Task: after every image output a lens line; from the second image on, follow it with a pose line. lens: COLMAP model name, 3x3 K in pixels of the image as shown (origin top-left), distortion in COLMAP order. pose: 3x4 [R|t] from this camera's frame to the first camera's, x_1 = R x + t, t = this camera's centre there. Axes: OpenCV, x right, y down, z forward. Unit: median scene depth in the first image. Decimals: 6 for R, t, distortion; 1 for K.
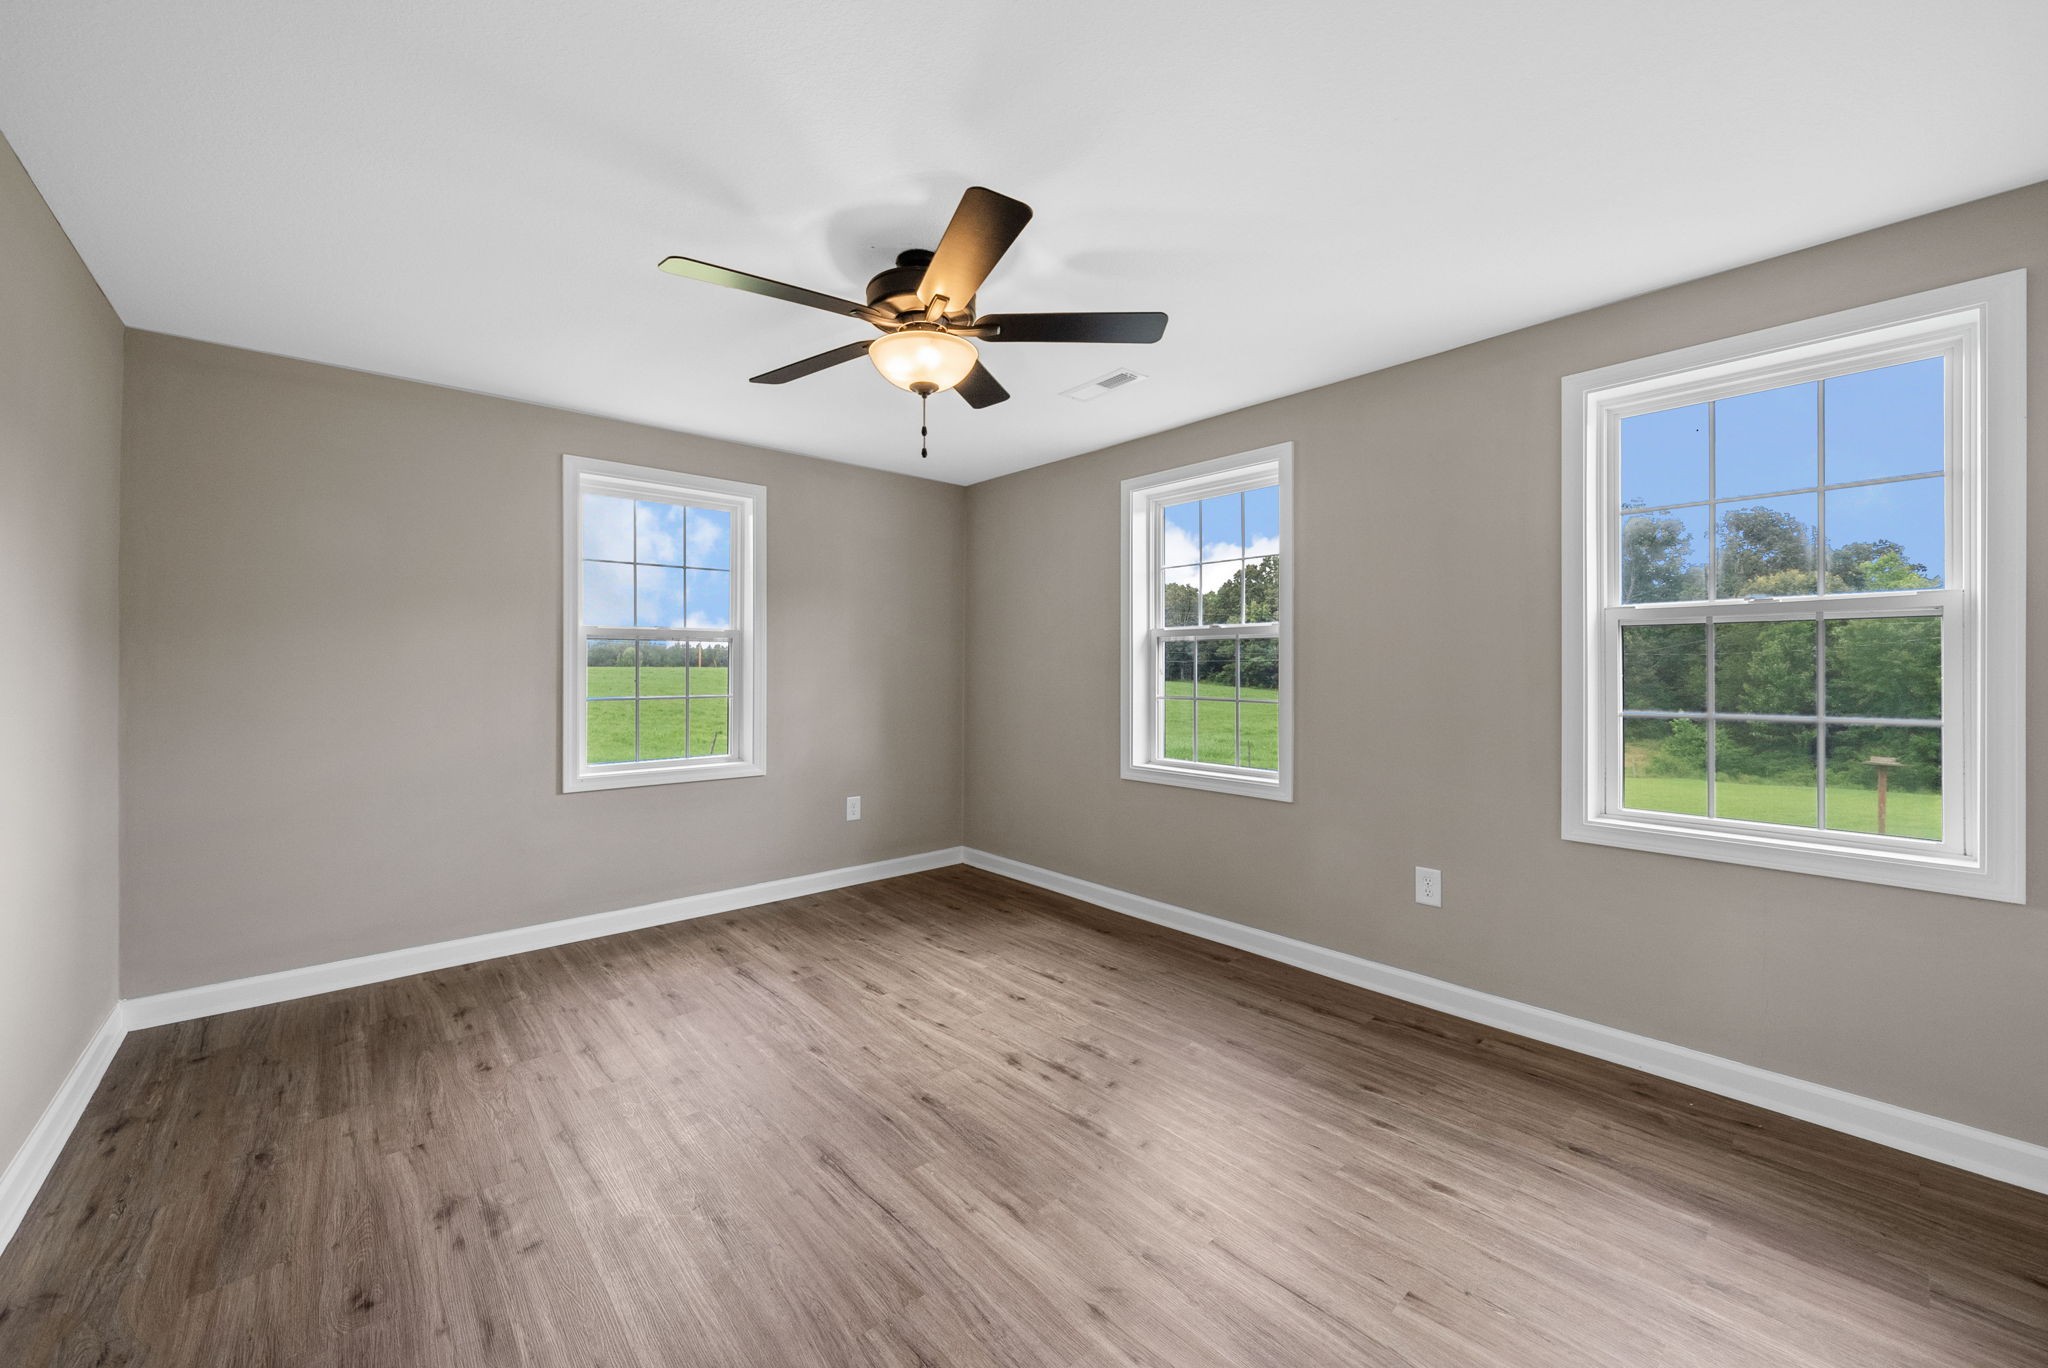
lens RADIAL K [[802.3, 0, 1016.5], [0, 802.3, 675.3], [0, 0, 1]] dist [-0.000753, -0.000003]
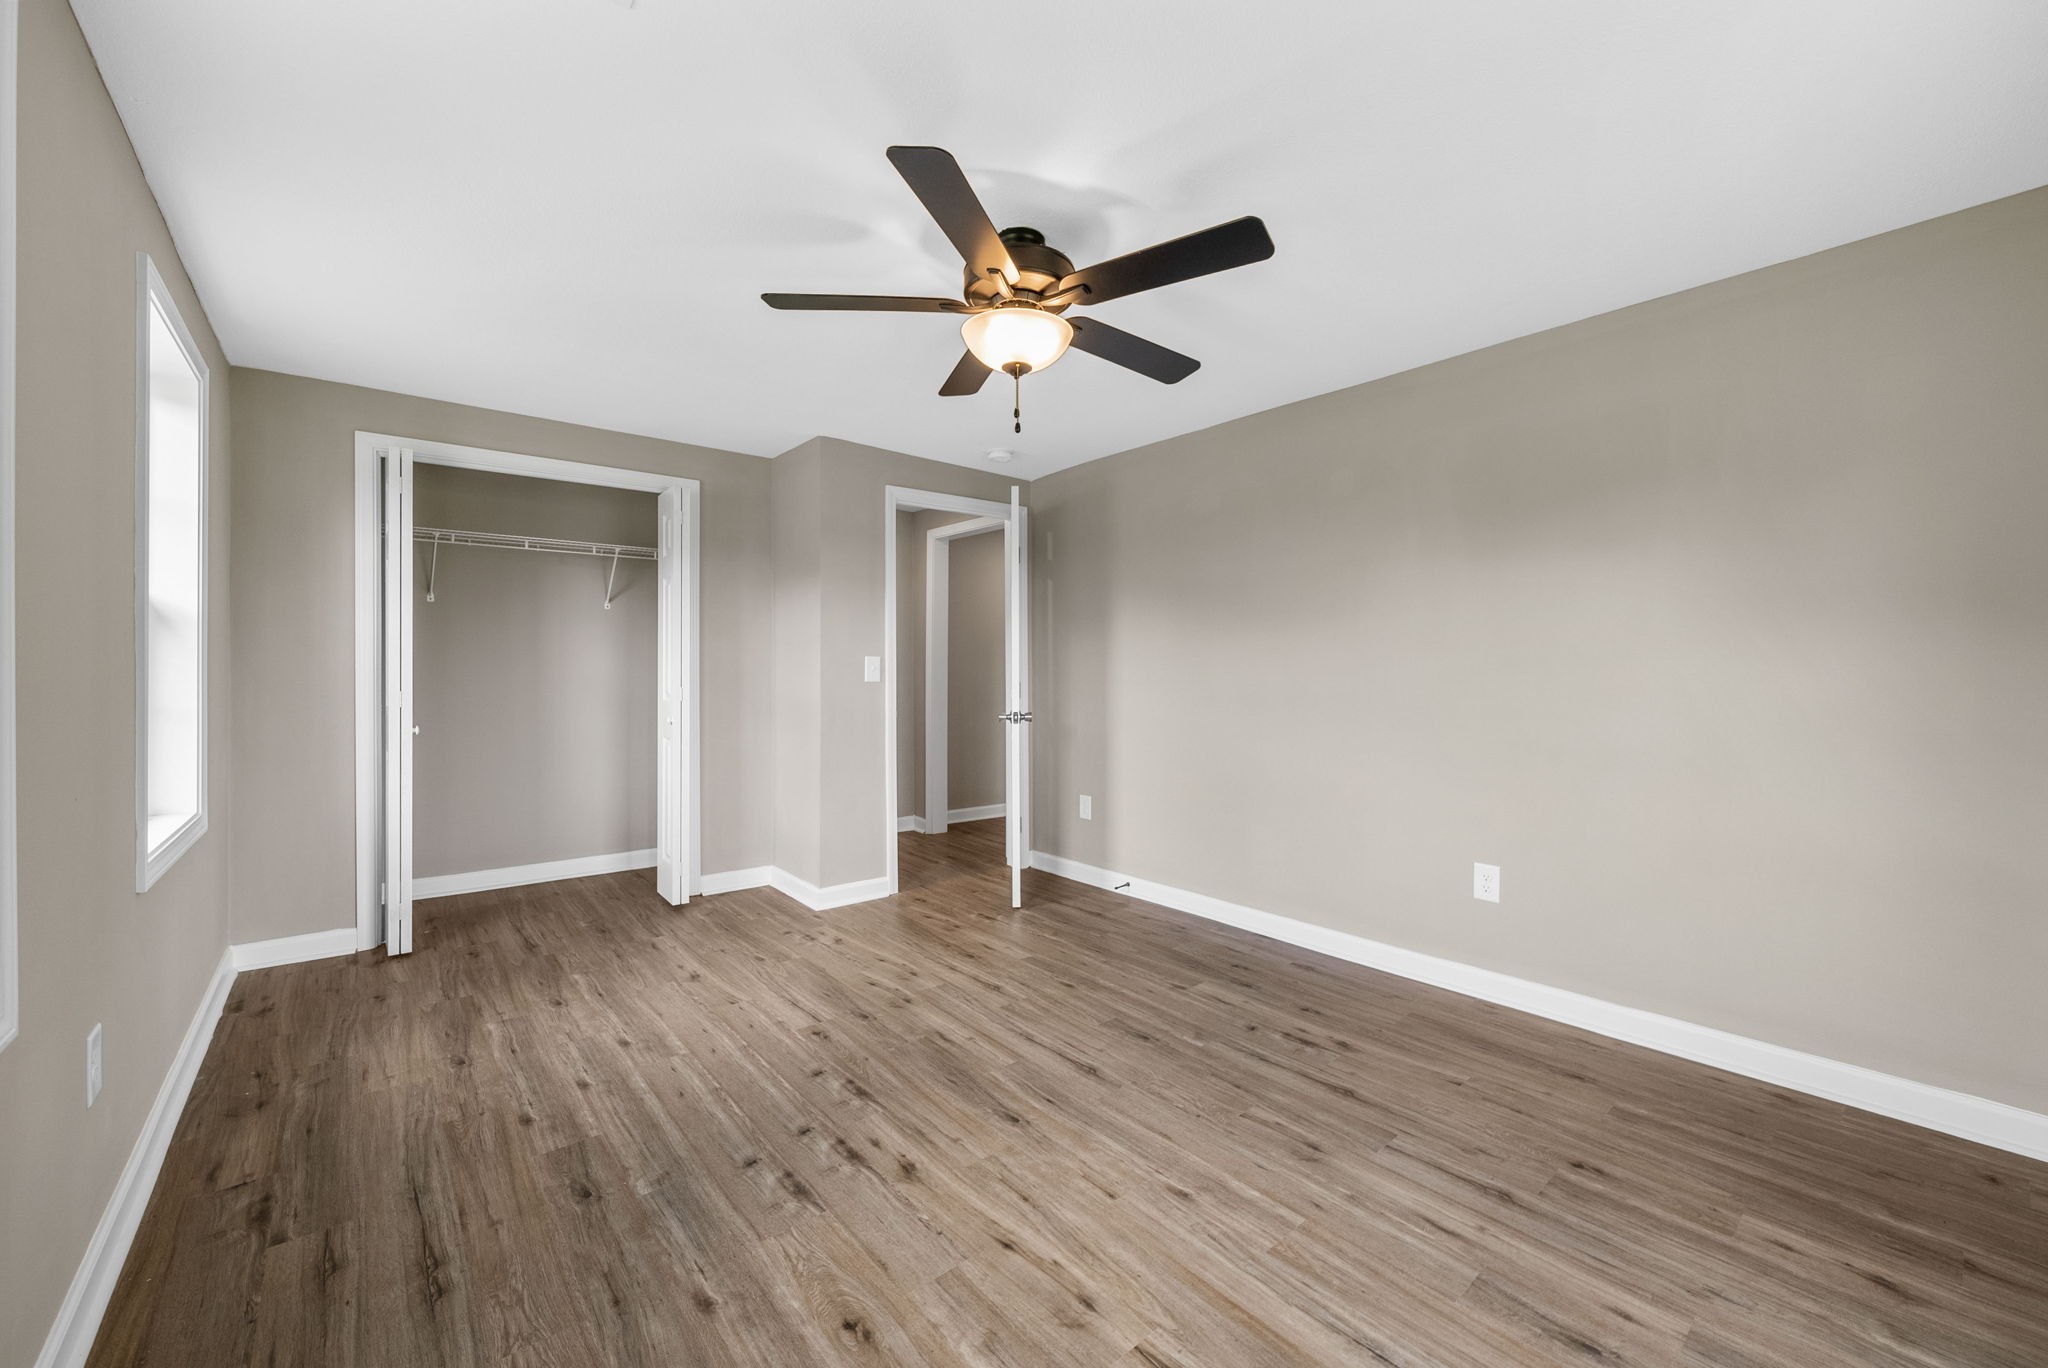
lens RADIAL K [[802.3, 0, 1016.5], [0, 802.3, 675.3], [0, 0, 1]] dist [-0.000753, -0.000003]
pose [[-0.999517, -0.001508, 0.031028, -0.134574], [-0.000978, 0.999853, 0.017098, -0.003385], [-0.031049, 0.017059, -0.999372, 1.804251]]
